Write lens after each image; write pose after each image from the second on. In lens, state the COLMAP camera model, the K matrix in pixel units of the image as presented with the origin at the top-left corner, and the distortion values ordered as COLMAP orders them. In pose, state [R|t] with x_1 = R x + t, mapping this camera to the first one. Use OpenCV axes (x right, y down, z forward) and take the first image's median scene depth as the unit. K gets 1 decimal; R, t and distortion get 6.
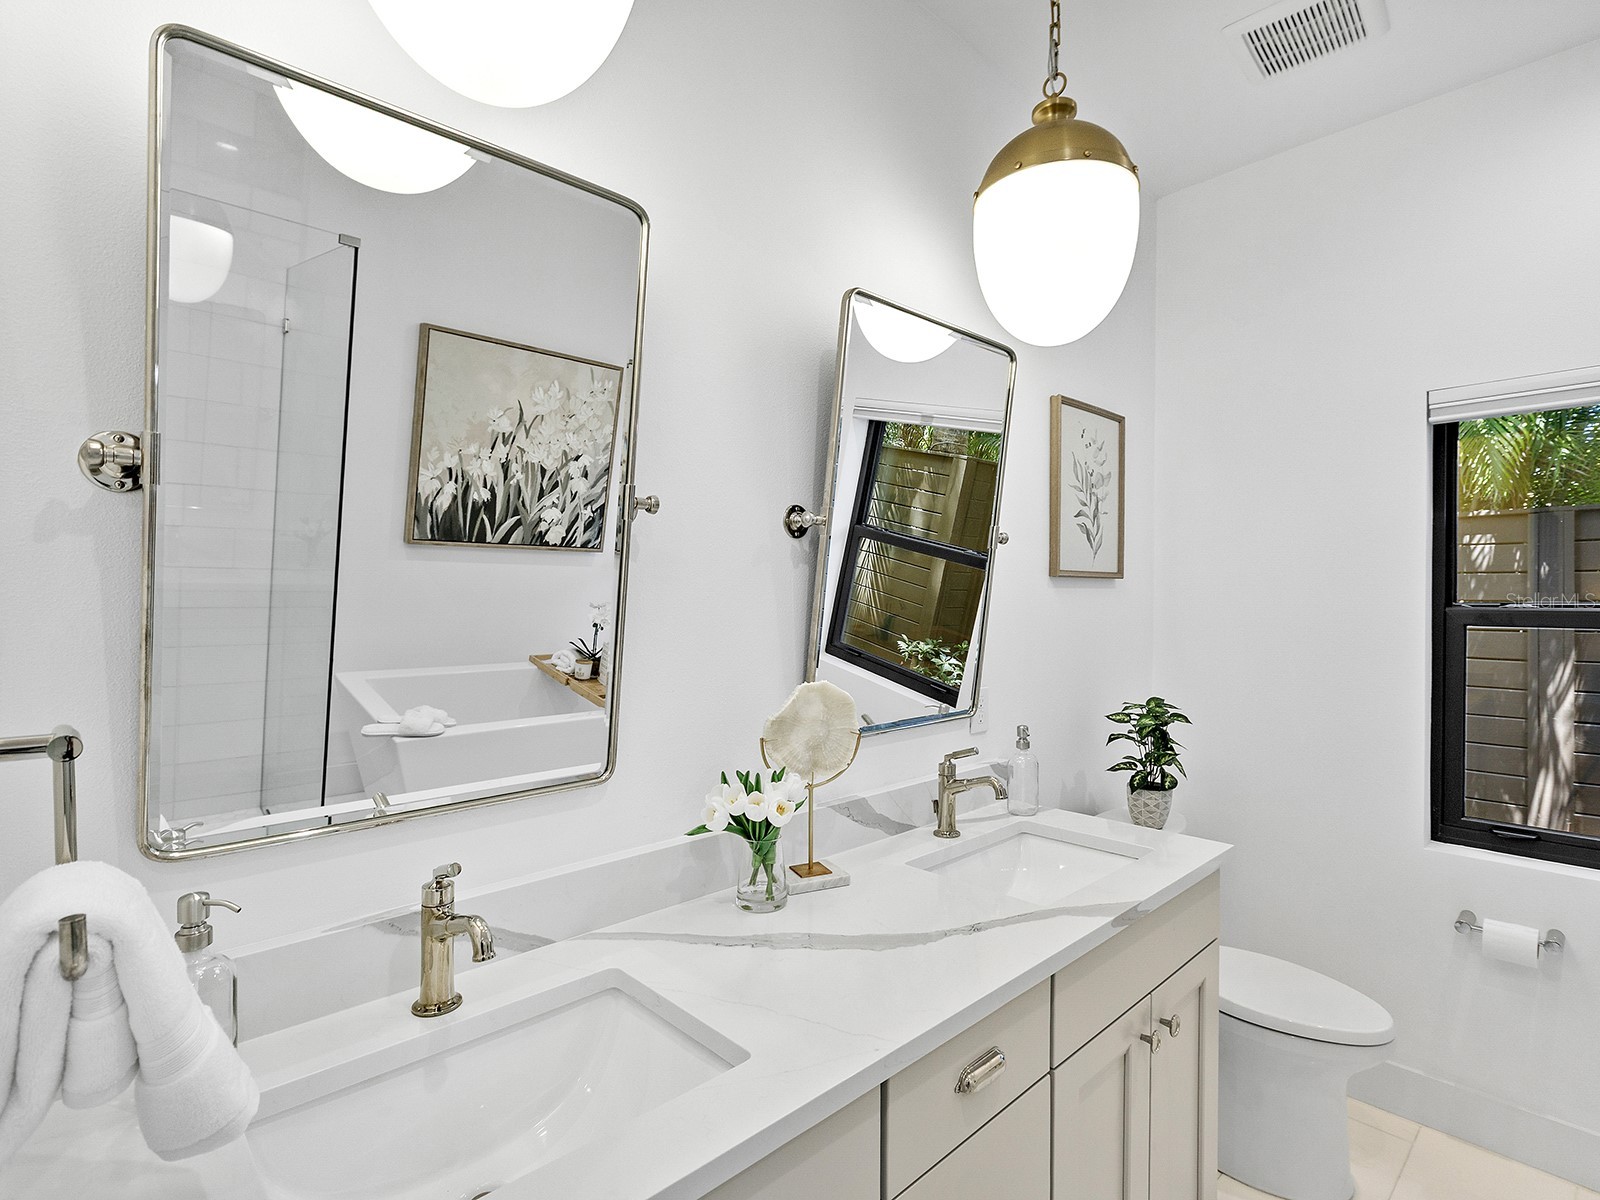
lens RADIAL K [[808.2, 0, 806.0], [0, 808.2, 589.6], [0, 0, 1]] dist [-0.001533, -0.000144]
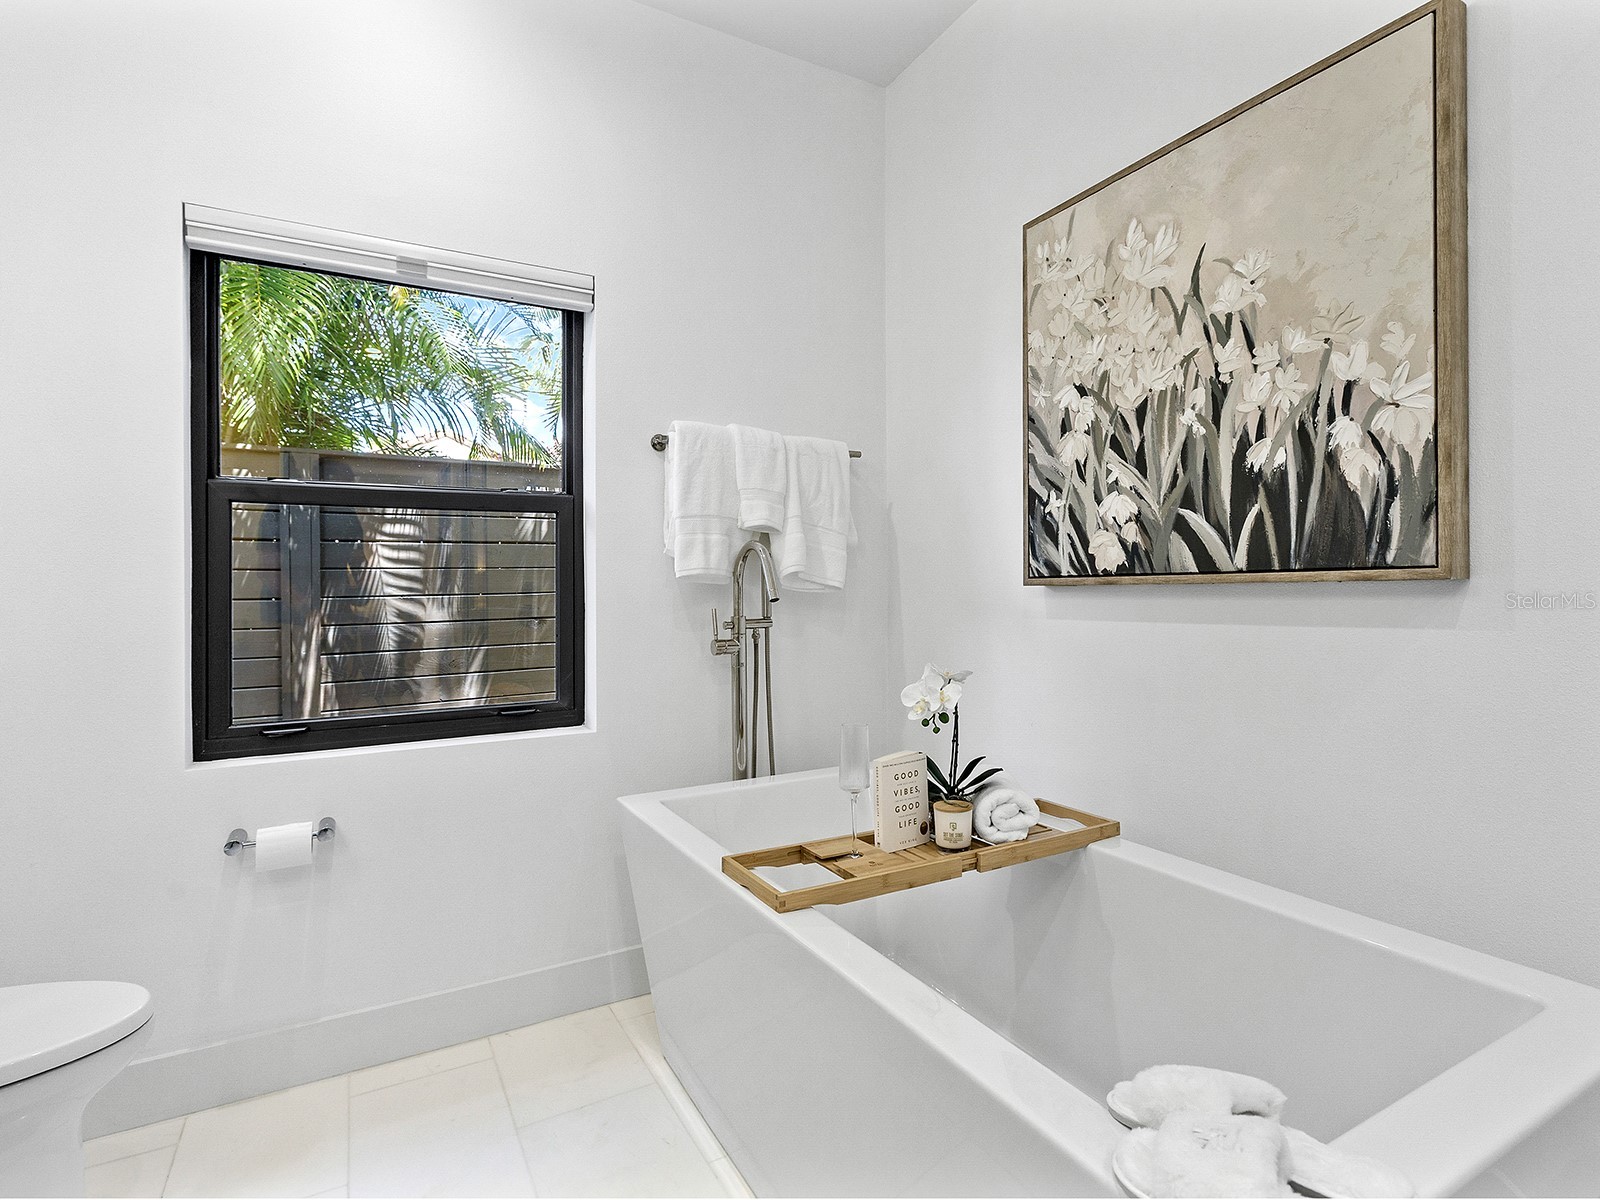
lens RADIAL K [[808.2, 0, 806.0], [0, 808.2, 589.6], [0, 0, 1]] dist [-0.001533, -0.000144]
pose [[0.252536, -0.012927, 0.967501, 0.146749], [0.001589, 0.999915, 0.012946, 0.129410], [-0.967586, -0.001732, 0.252535, 0.199979]]
